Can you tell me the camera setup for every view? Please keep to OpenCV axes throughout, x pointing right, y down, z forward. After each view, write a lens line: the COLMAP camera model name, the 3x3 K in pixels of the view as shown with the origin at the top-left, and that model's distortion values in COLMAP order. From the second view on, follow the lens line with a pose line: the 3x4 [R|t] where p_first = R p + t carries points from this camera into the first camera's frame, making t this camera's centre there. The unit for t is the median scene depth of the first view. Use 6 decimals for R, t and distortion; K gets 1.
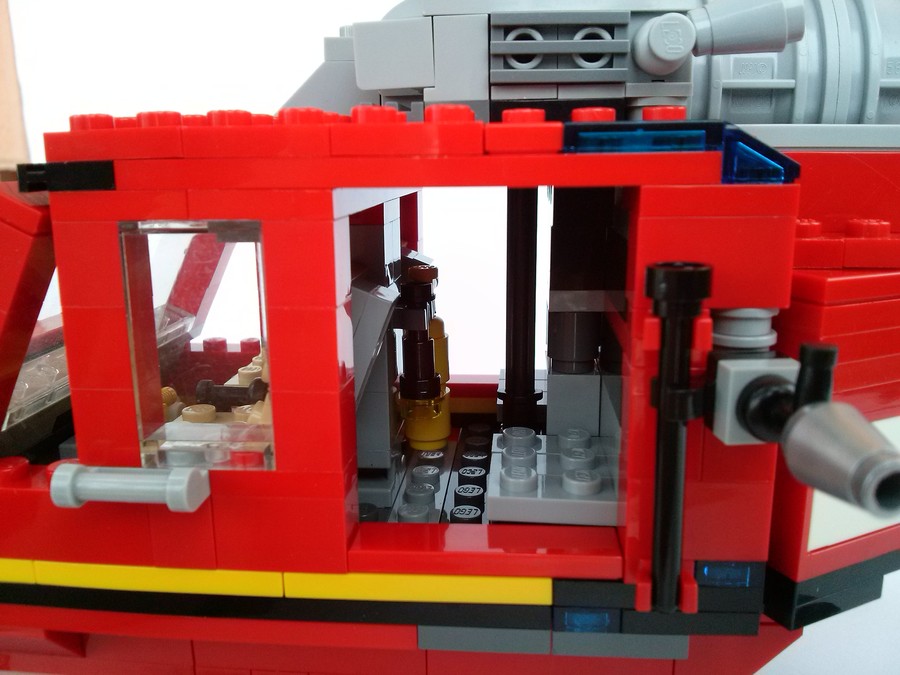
lens RADIAL K [[817.1, 0, 434.8], [0, 817.1, 344.2], [0, 0, 1]] dist [0.043612, -0.168892]
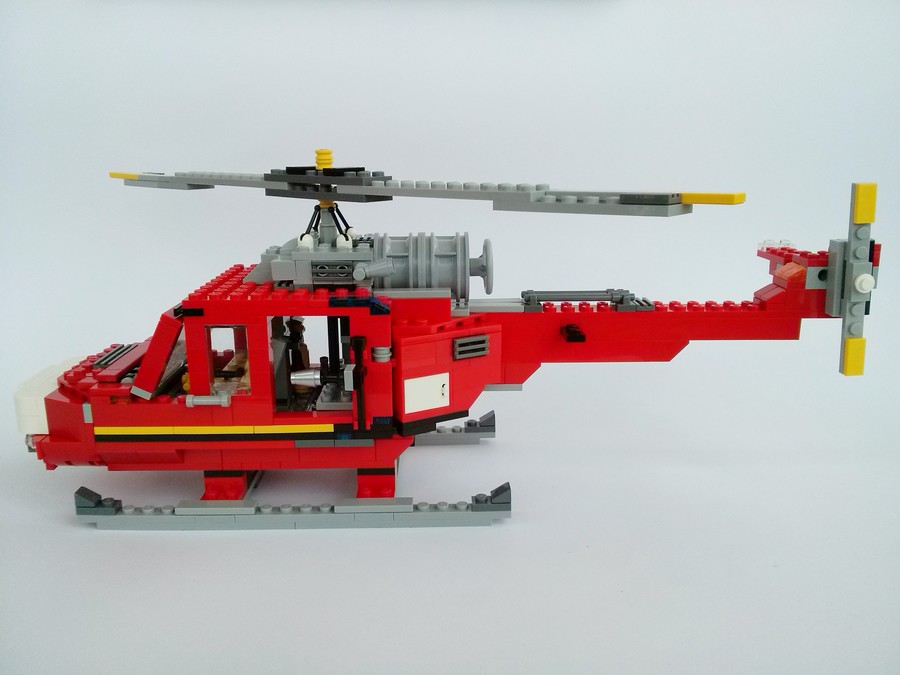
lens RADIAL K [[797.7, 0, 430.2], [0, 797.7, 355.5], [0, 0, 1]] dist [0.211840, -0.741177]
pose [[0.995234, -0.020536, 0.095332, 0.229794], [0.016537, 0.998957, 0.042555, -0.141181], [-0.096107, -0.040776, 0.994535, -2.381204]]
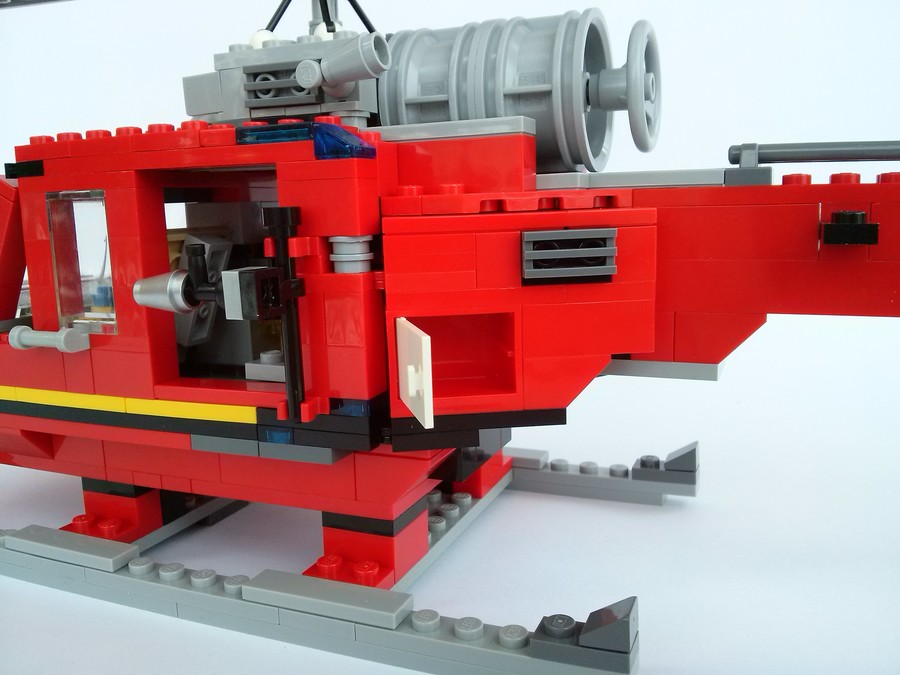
lens RADIAL K [[817.1, 0, 434.8], [0, 817.1, 344.2], [0, 0, 1]] dist [0.043612, -0.168892]
pose [[0.951729, 0.038509, -0.304515, 0.958258], [-0.051534, 0.998063, -0.034849, 0.197568], [0.302583, 0.048859, 0.951870, -0.440397]]
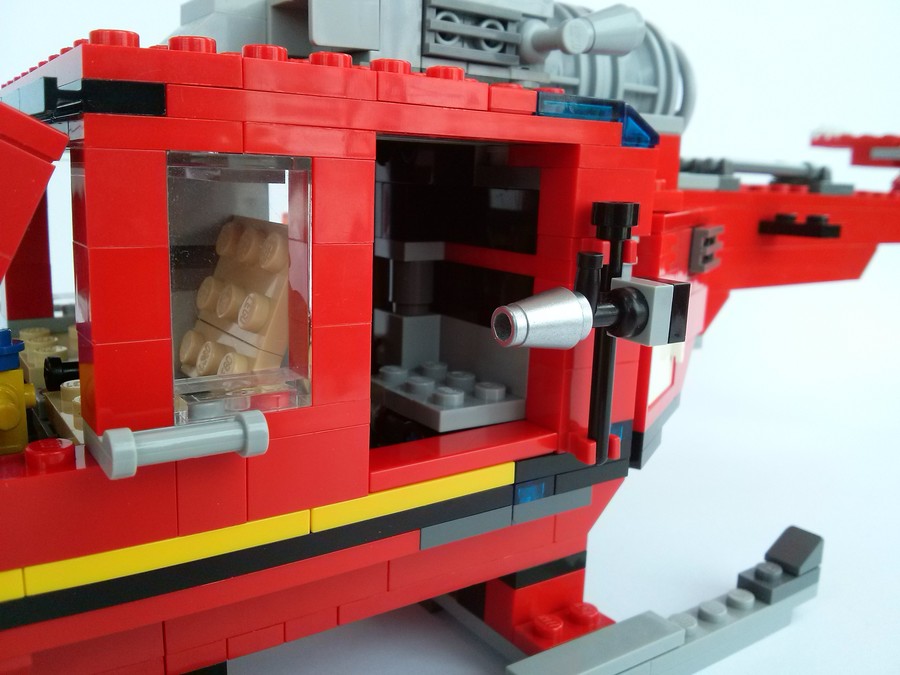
lens RADIAL K [[817.1, 0, 434.8], [0, 817.1, 344.2], [0, 0, 1]] dist [0.043612, -0.168892]
pose [[0.773468, -0.091345, 0.627218, -0.698999], [0.099393, 0.994798, 0.022308, 0.069050], [-0.625993, 0.045087, 0.778524, 0.103257]]
